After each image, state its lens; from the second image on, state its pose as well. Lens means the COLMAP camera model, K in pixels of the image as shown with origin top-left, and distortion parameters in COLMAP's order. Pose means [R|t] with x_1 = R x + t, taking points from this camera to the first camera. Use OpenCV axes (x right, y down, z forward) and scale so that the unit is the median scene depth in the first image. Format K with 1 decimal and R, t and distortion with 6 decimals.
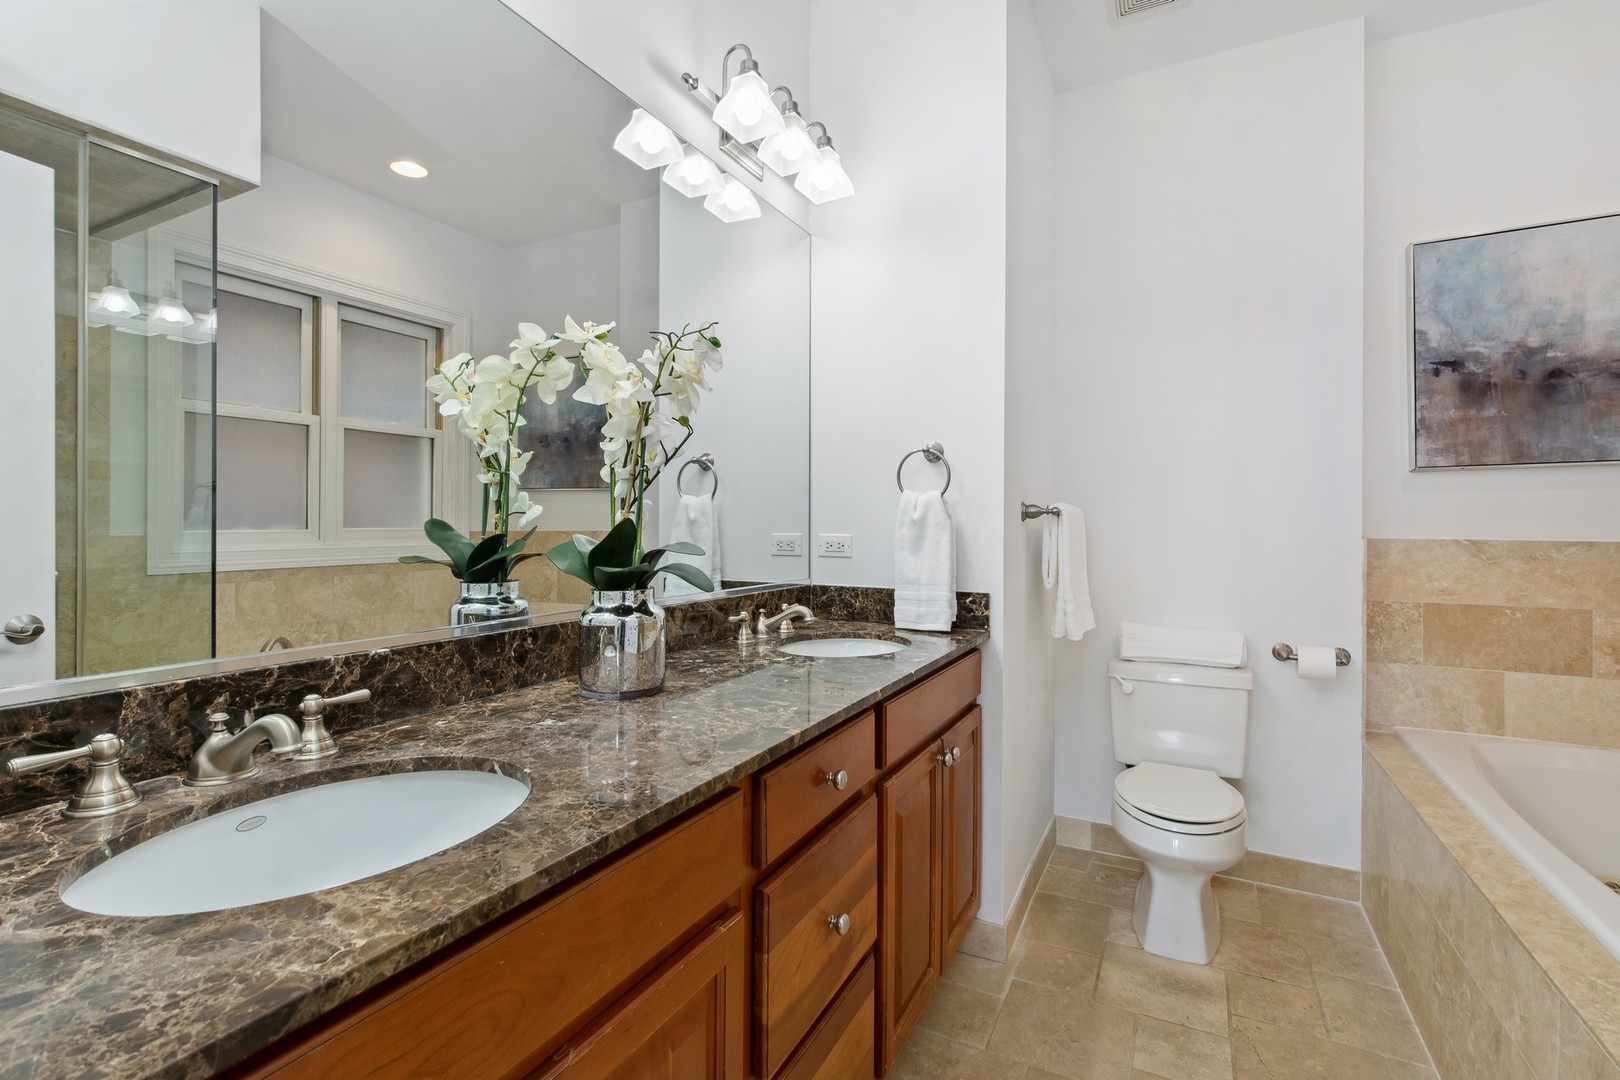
lens RADIAL K [[727.1, 0, 807.5], [0, 727.1, 536.4], [0, 0, 1]] dist [-0.001297, -0.000614]
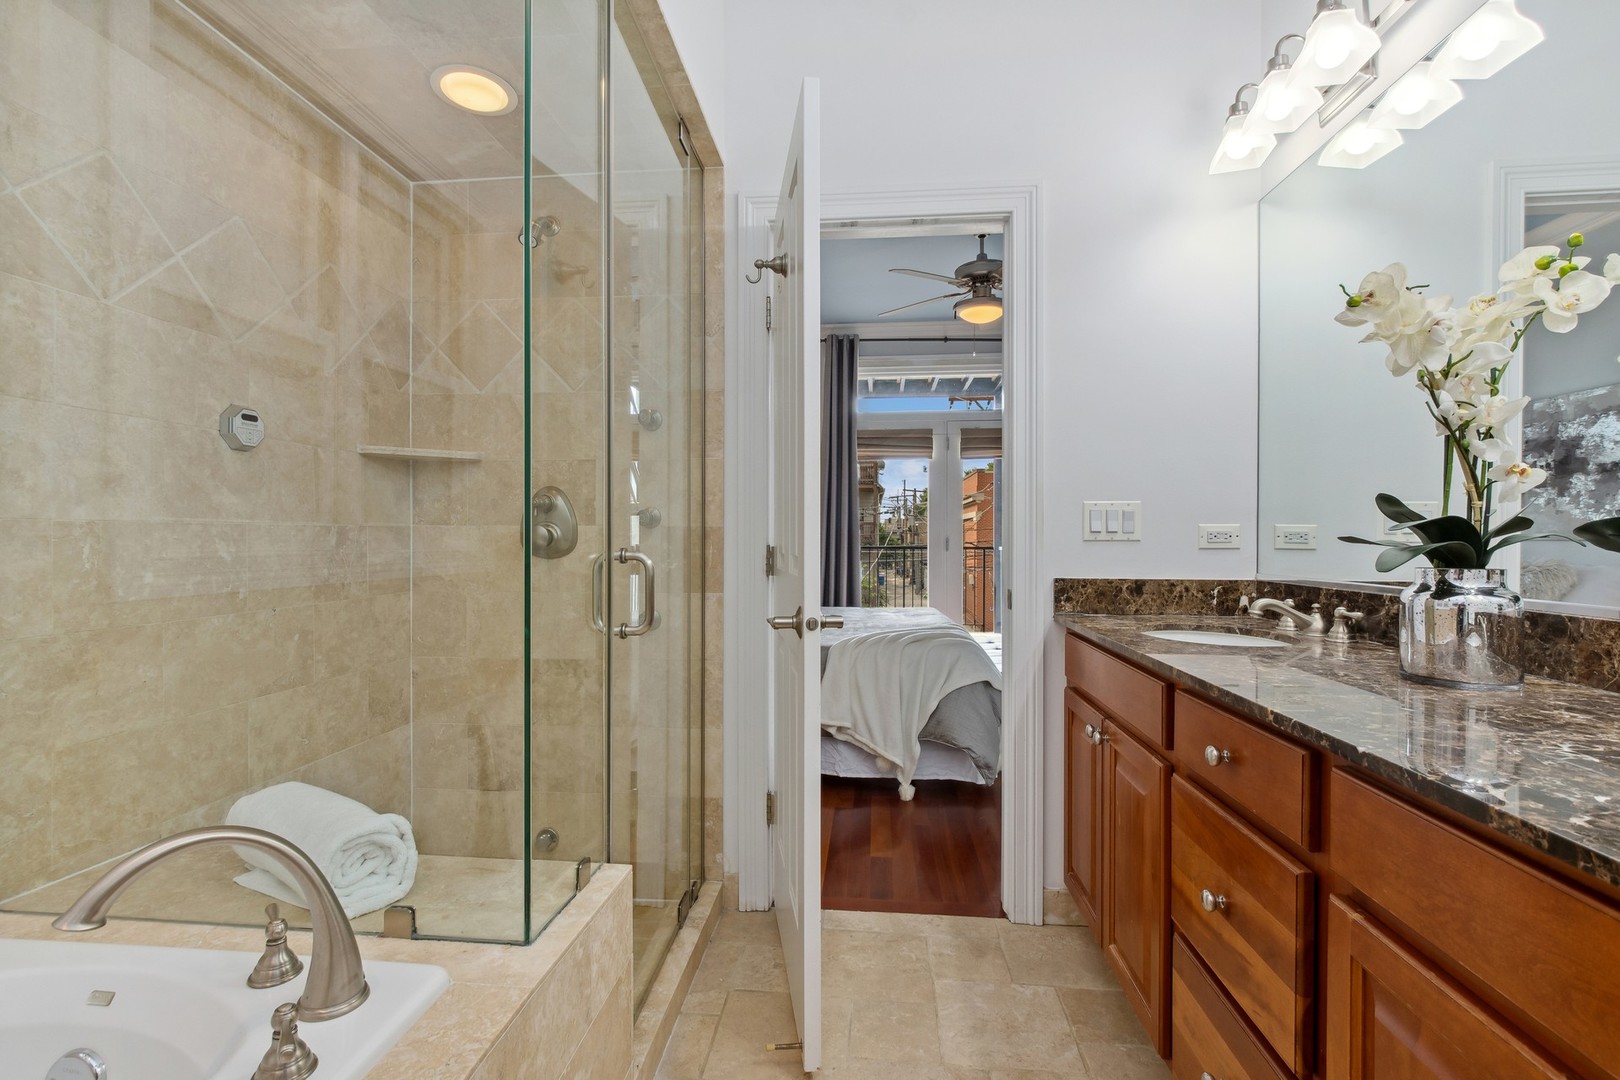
lens RADIAL K [[727.1, 0, 799.7], [0, 727.1, 538.7], [0, 0, 1]] dist [-0.001297, -0.000614]
pose [[-0.928145, -0.010824, -0.372062, 0.964438], [-0.012785, 0.999914, 0.002805, 0.035086], [0.372000, 0.007360, -0.928204, 1.626376]]
